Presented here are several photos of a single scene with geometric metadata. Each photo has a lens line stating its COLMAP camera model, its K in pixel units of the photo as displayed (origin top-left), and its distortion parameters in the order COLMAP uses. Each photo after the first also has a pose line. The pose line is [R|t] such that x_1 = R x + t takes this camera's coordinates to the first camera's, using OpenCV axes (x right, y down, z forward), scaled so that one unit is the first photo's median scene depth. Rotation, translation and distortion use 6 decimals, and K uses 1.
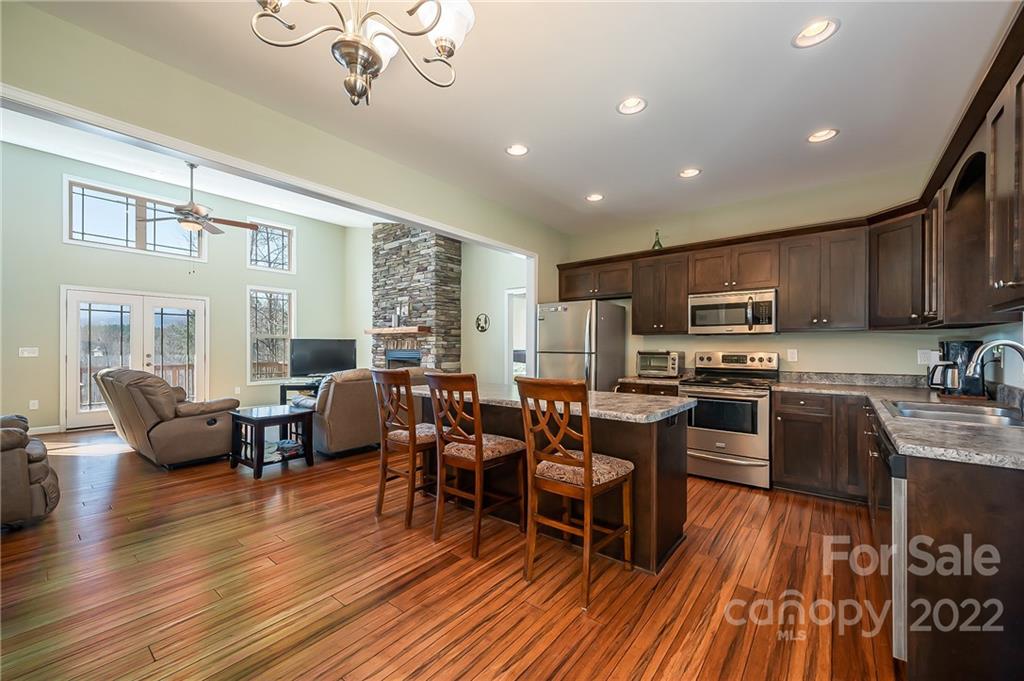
lens RADIAL K [[405.2, 0, 510.0], [0, 405.2, 349.2], [0, 0, 1]] dist [0.000814, 0.000125]
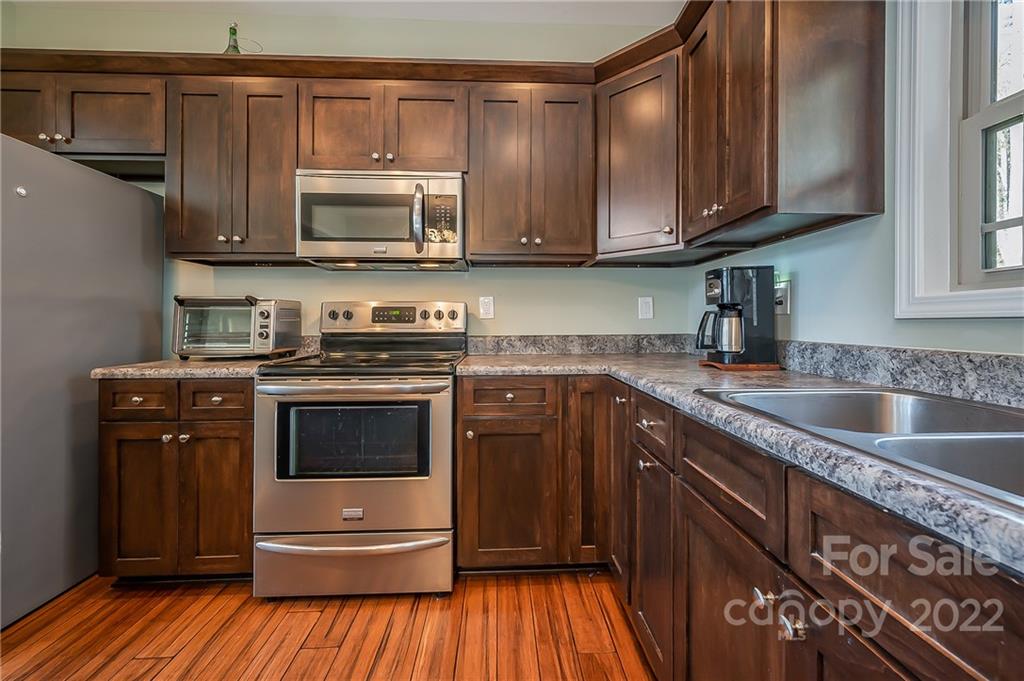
lens RADIAL K [[352.3, 0, 521.6], [0, 352.3, 329.6], [0, 0, 1]] dist [-0.010099, -0.000019]
pose [[0.726787, -0.004256, 0.686850, 0.343859], [0.002370, 0.999990, 0.003688, 0.039328], [-0.686859, -0.001053, 0.726790, 0.532958]]
